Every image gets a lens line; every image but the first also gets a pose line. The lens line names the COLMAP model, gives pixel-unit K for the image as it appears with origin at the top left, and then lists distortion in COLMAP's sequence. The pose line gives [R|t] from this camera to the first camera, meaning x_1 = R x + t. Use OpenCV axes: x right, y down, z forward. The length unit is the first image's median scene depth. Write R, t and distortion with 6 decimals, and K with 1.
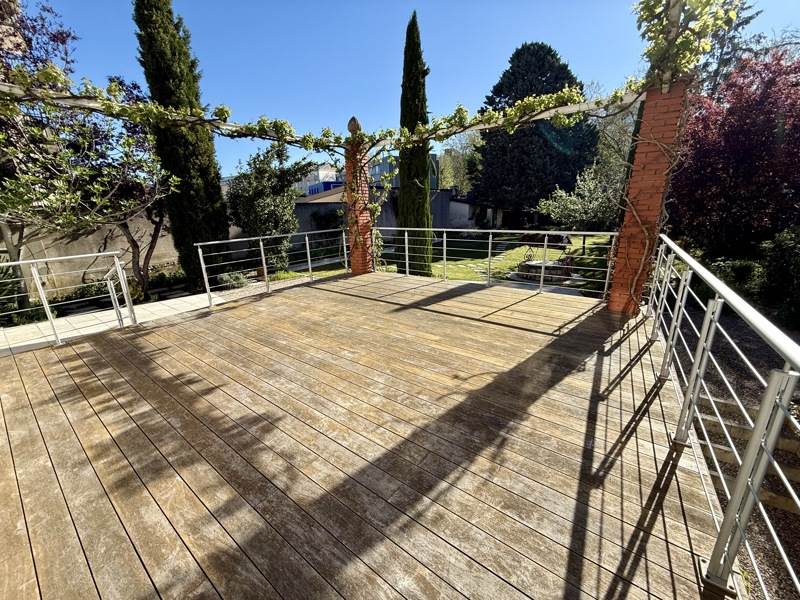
lens RADIAL K [[319.7, 0, 399.3], [0, 319.7, 301.0], [0, 0, 1]] dist [-0.001290, -0.000091]
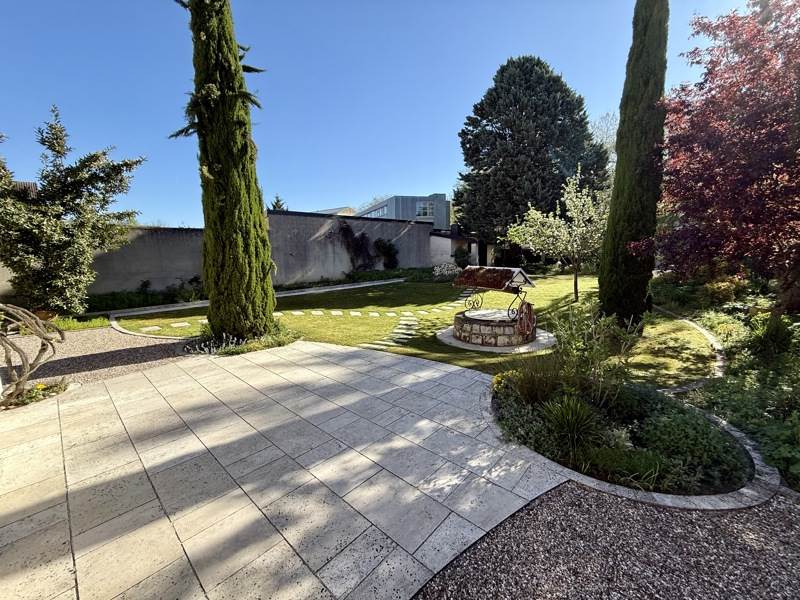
lens RADIAL K [[319.7, 0, 401.0], [0, 319.7, 296.9], [0, 0, 1]] dist [-0.001290, -0.000091]
pose [[0.994999, 0.019132, -0.098031, 0.200490], [-0.032968, 0.989385, -0.141532, -0.034546], [0.094283, 0.144056, 0.985068, 0.215896]]
